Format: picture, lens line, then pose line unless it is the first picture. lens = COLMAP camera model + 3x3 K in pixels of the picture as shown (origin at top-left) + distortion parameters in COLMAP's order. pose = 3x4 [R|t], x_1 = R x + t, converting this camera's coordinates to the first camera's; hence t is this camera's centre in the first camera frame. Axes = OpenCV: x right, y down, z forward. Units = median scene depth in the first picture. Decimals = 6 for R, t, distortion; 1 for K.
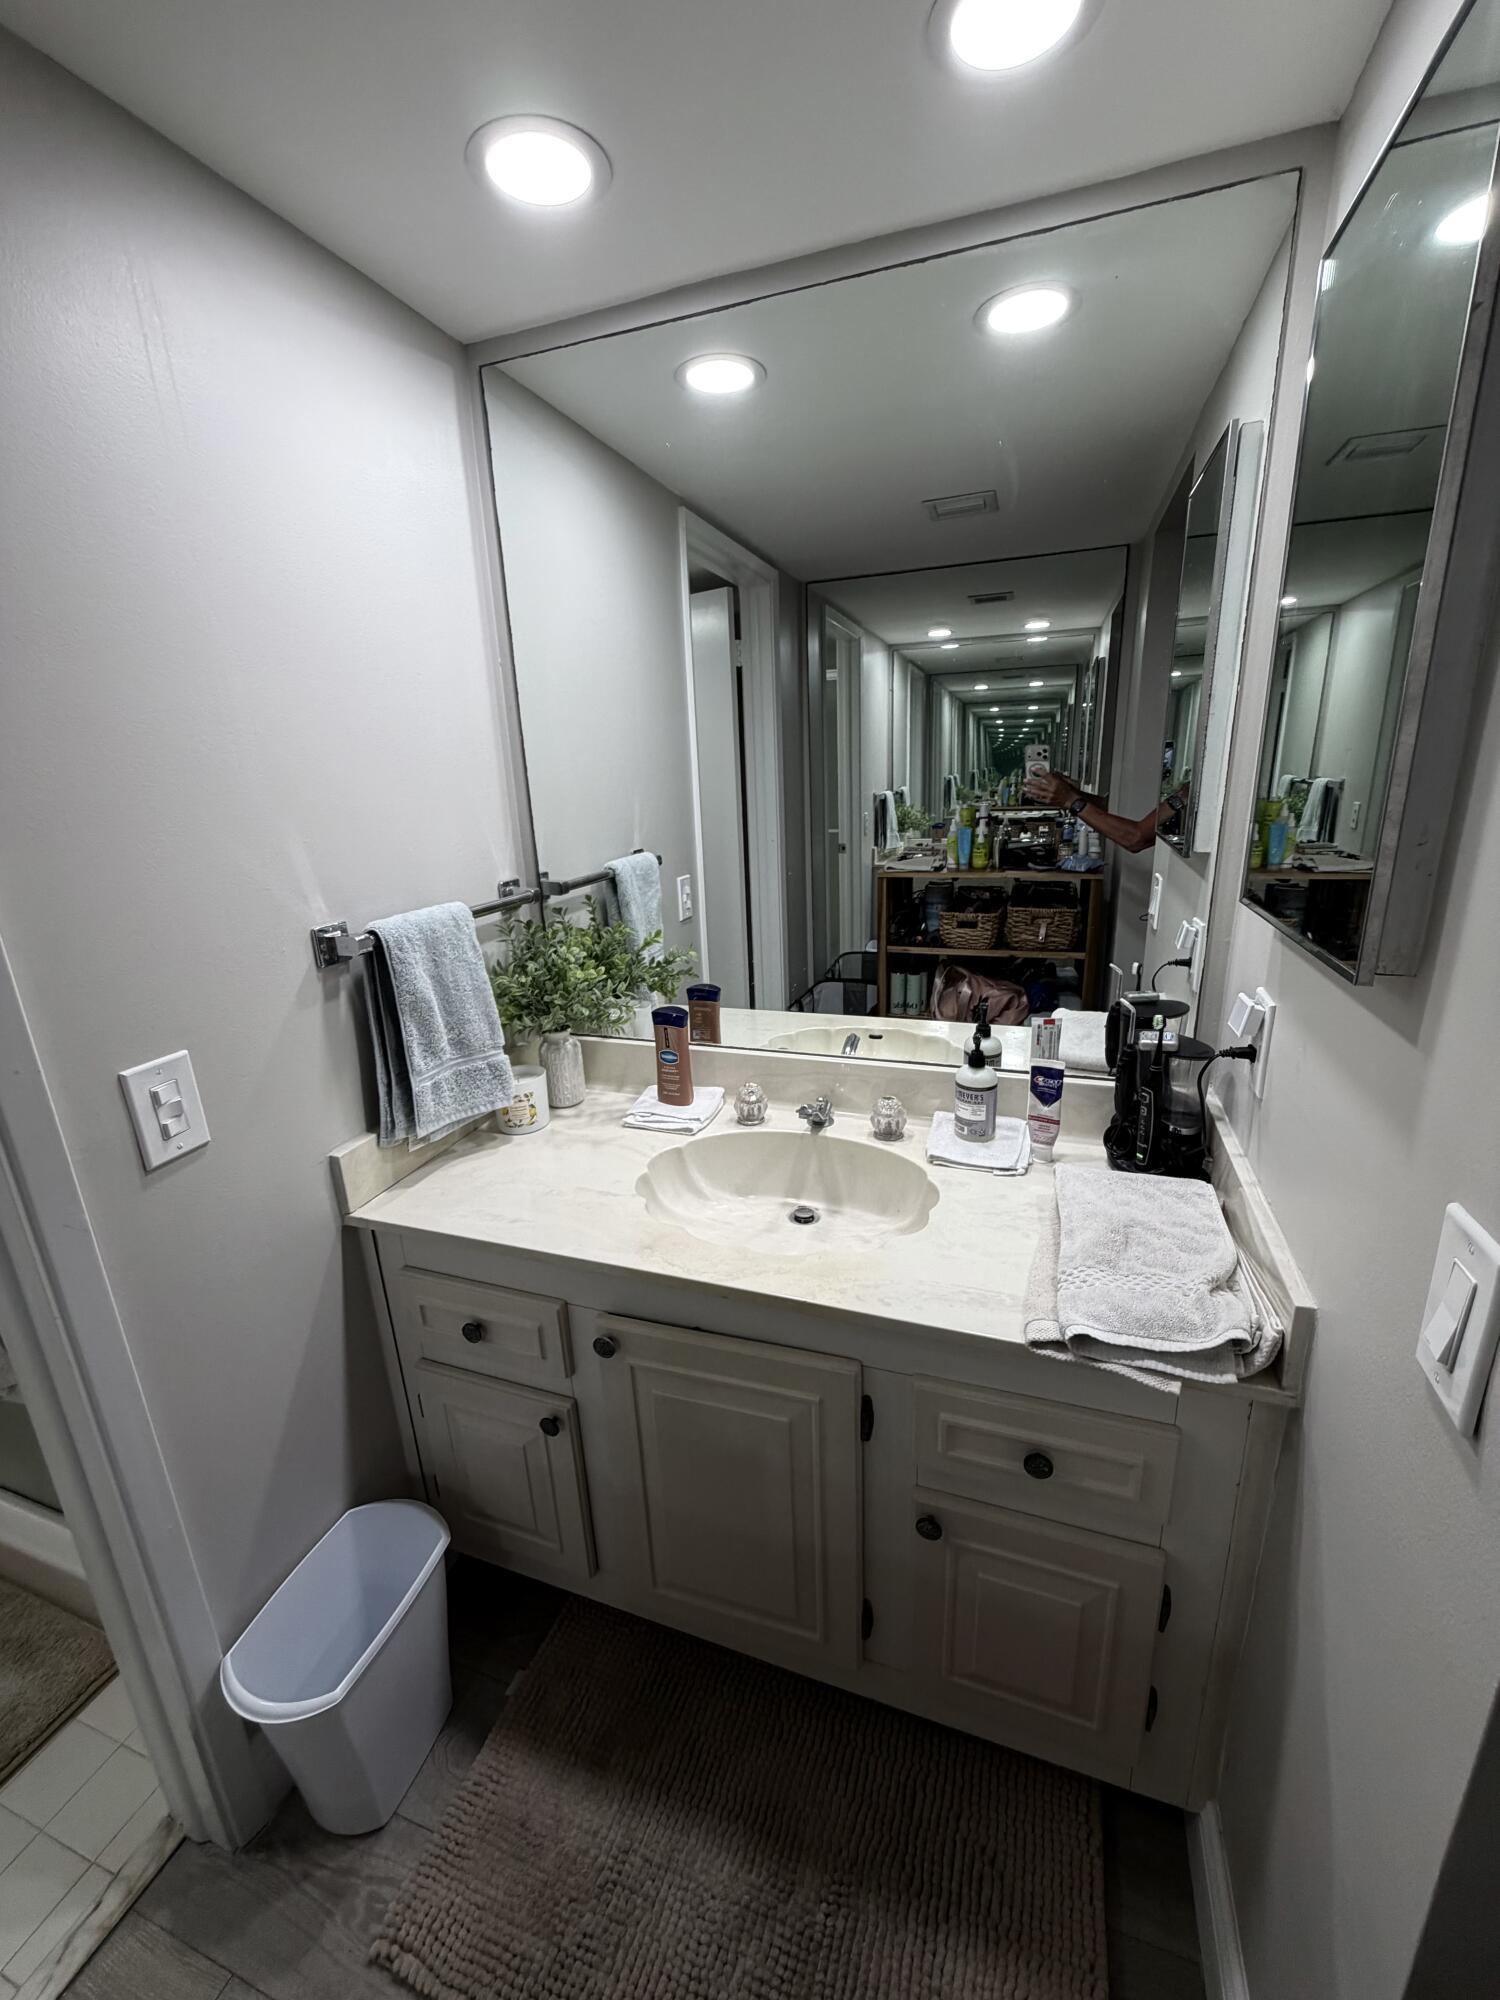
lens RADIAL K [[802.7, 0, 756.3], [0, 802.7, 993.6], [0, 0, 1]] dist [0.000360, 0.000108]
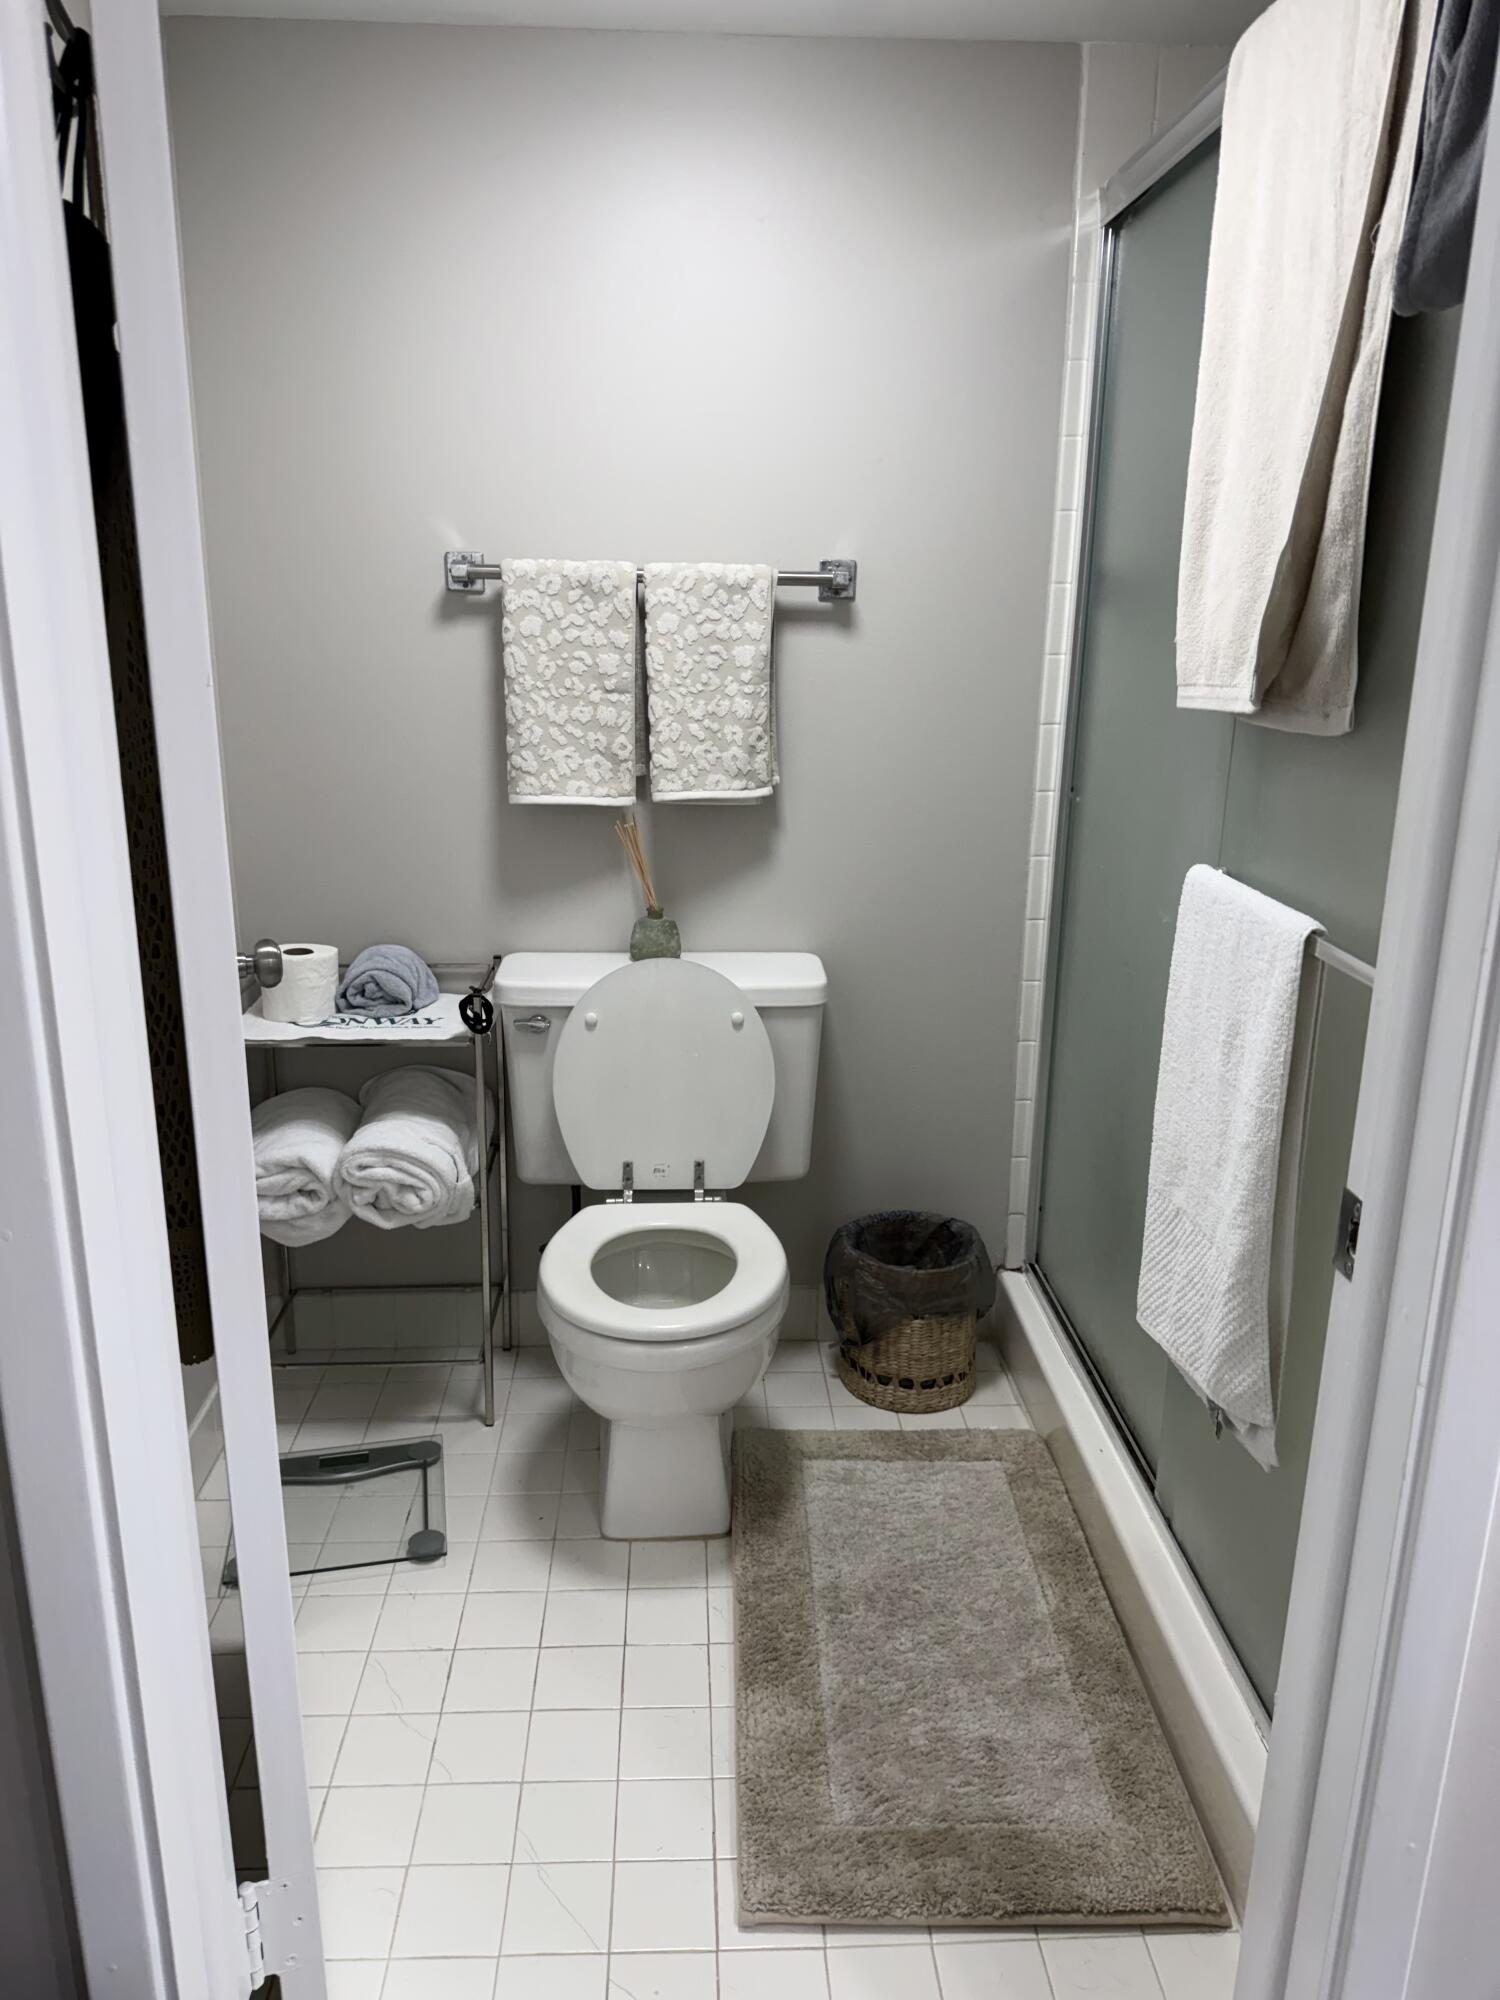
lens RADIAL K [[1398.8, 0, 737.3], [0, 1398.8, 993.1], [0, 0, 1]] dist [0.126148, -0.180799]
pose [[0.369085, 0.288910, -0.883350, -0.172144], [-0.284207, 0.940011, 0.188694, 0.066679], [0.884875, 0.181410, 0.429054, 0.081230]]
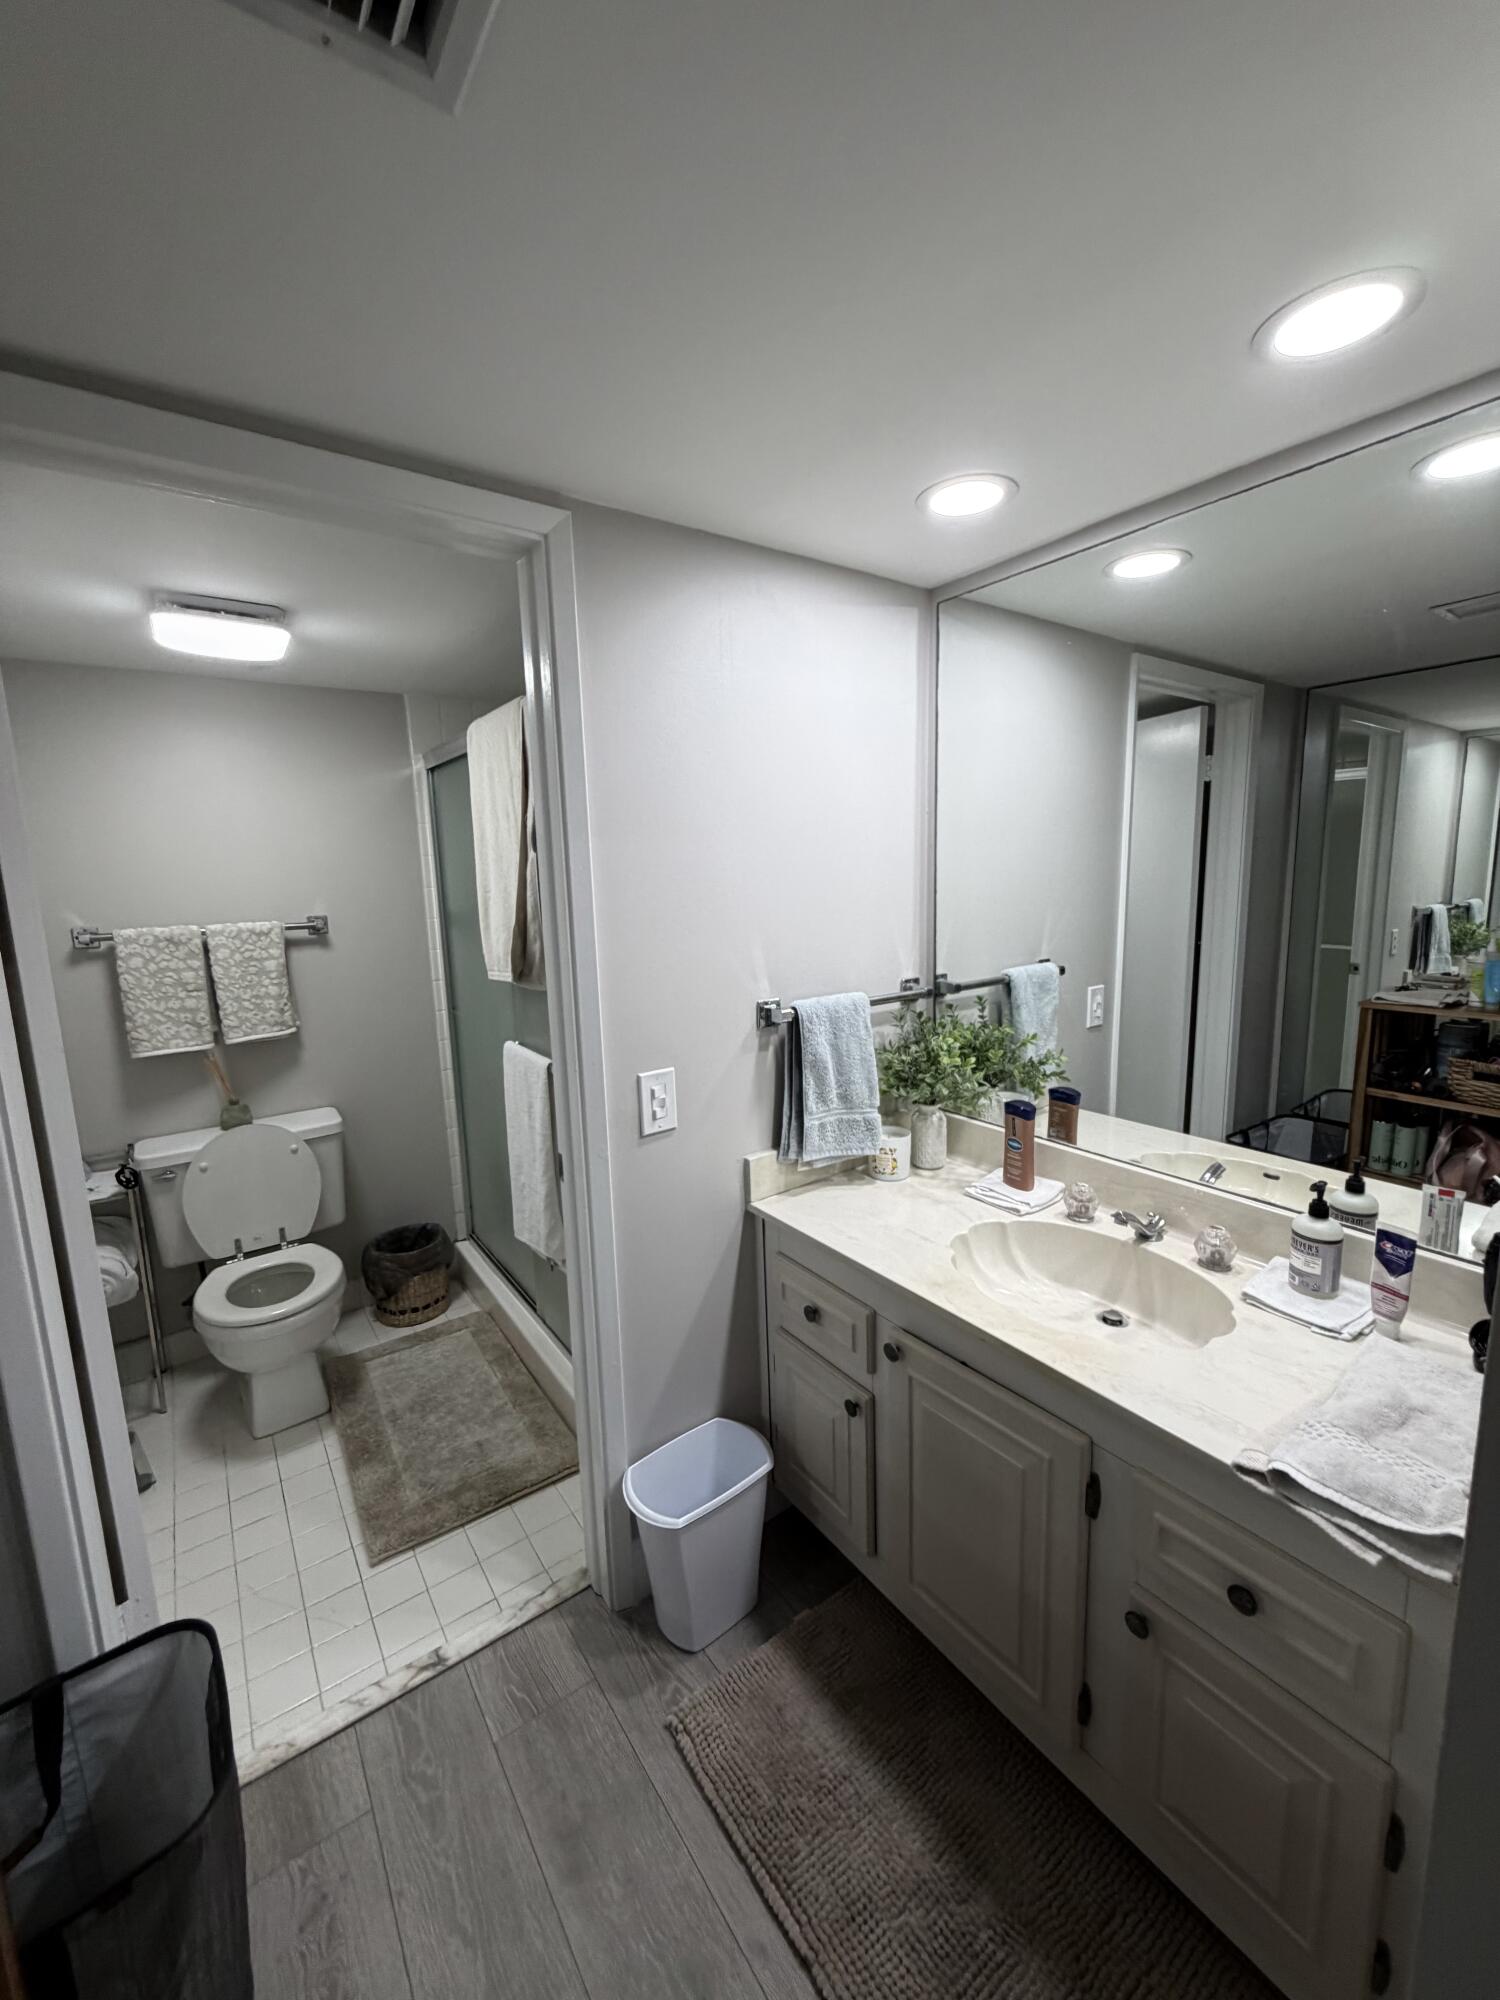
lens RADIAL K [[802.7, 0, 756.3], [0, 802.7, 993.6], [0, 0, 1]] dist [0.000360, 0.000108]
pose [[0.824771, 0.103742, -0.555869, 0.232244], [-0.162207, 0.985119, -0.056821, -0.008764], [0.541703, 0.137030, 0.829326, -0.202074]]
